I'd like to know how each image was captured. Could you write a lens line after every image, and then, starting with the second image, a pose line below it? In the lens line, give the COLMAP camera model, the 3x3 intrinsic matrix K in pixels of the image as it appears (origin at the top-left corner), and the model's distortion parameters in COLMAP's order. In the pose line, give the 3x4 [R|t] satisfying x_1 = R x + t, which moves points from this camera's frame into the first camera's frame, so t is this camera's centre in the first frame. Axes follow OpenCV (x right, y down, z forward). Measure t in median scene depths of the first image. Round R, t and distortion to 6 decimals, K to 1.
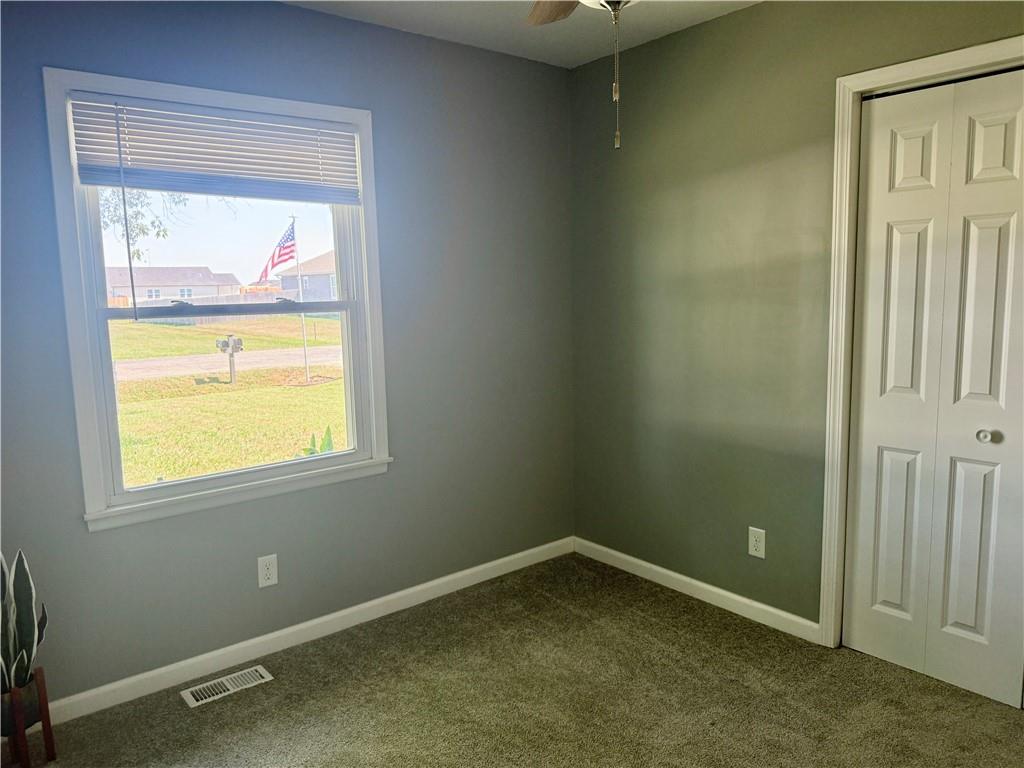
lens RADIAL K [[723.5, 0, 512.0], [0, 723.5, 384.0], [0, 0, 1]] dist [0.000372, -0.059298]
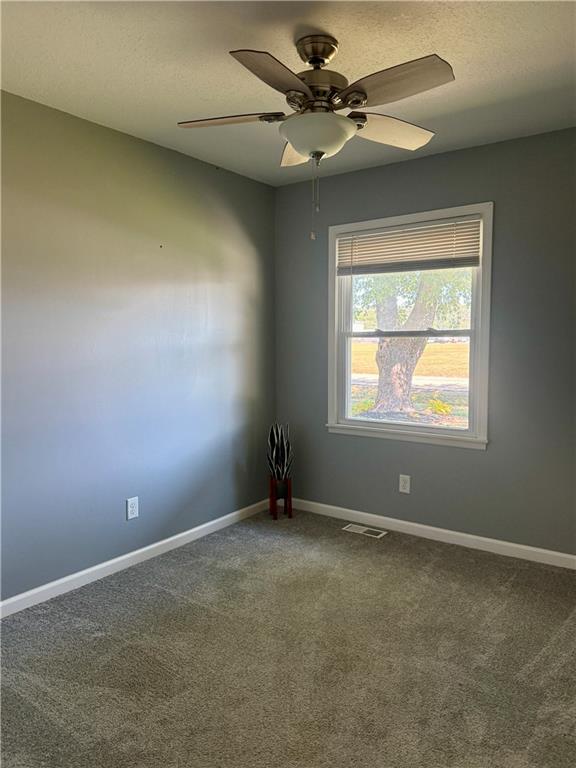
lens RADIAL K [[542.6, 0, 288.0], [0, 542.6, 384.0], [0, 0, 1]] dist [0.000372, -0.059298]
pose [[0.245504, 0.096612, -0.964569, 0.943732], [-0.128789, 0.989452, 0.066325, -0.035050], [0.960802, 0.107943, 0.255357, 0.420983]]
